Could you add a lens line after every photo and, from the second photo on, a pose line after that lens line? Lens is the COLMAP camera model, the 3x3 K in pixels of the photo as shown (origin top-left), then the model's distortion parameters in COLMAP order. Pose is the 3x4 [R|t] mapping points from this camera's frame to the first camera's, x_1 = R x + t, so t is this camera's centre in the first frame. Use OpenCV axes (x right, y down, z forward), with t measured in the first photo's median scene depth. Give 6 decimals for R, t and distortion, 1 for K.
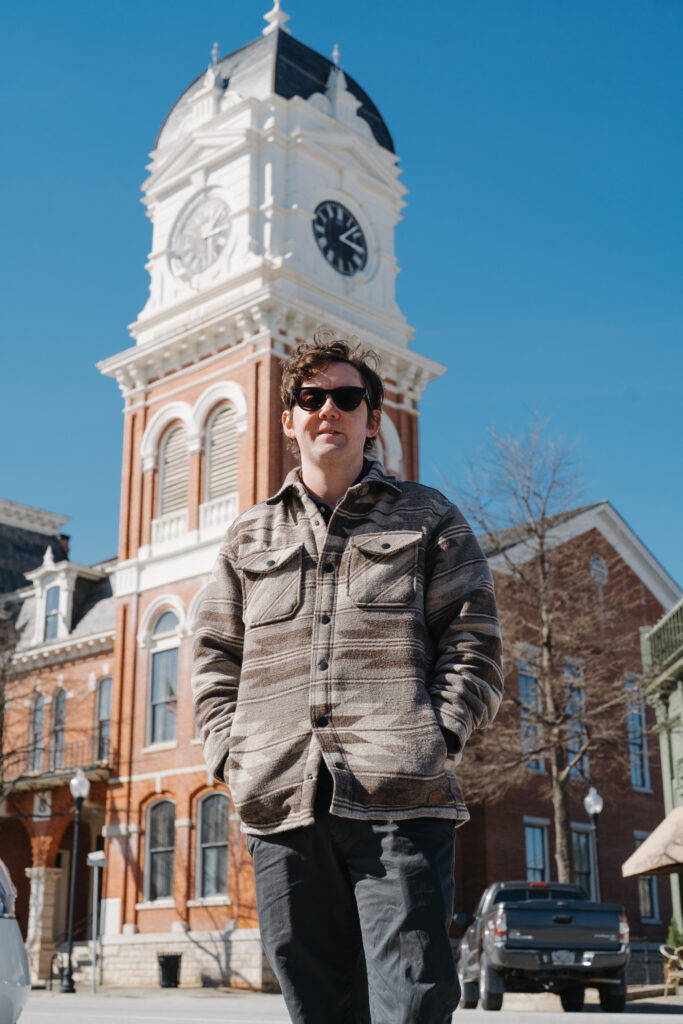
lens RADIAL K [[1404.1, 0, 341.5], [0, 1404.1, 512.0], [0, 0, 1]] dist [-0.018902, 0.072916]
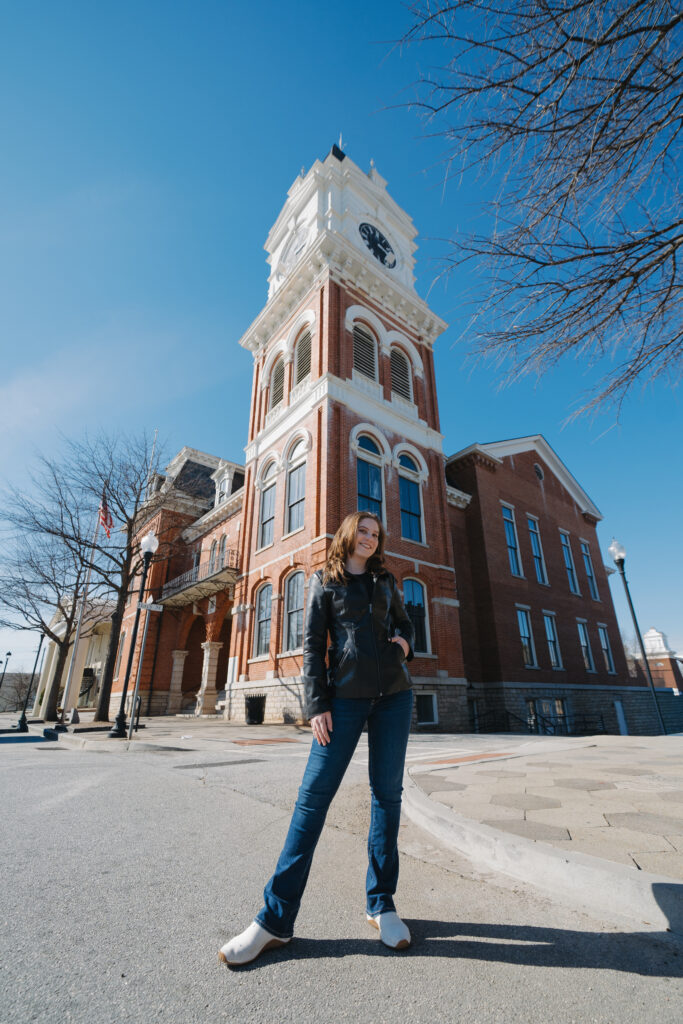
lens RADIAL K [[428.9, 0, 357.4], [0, 428.9, 536.9], [0, 0, 1]] dist [-0.000067, 0.000149]
pose [[0.993234, -0.051994, -0.103840, 0.009881], [0.046848, 0.997579, -0.051400, 0.171064], [0.106261, 0.046188, 0.993265, 0.539596]]
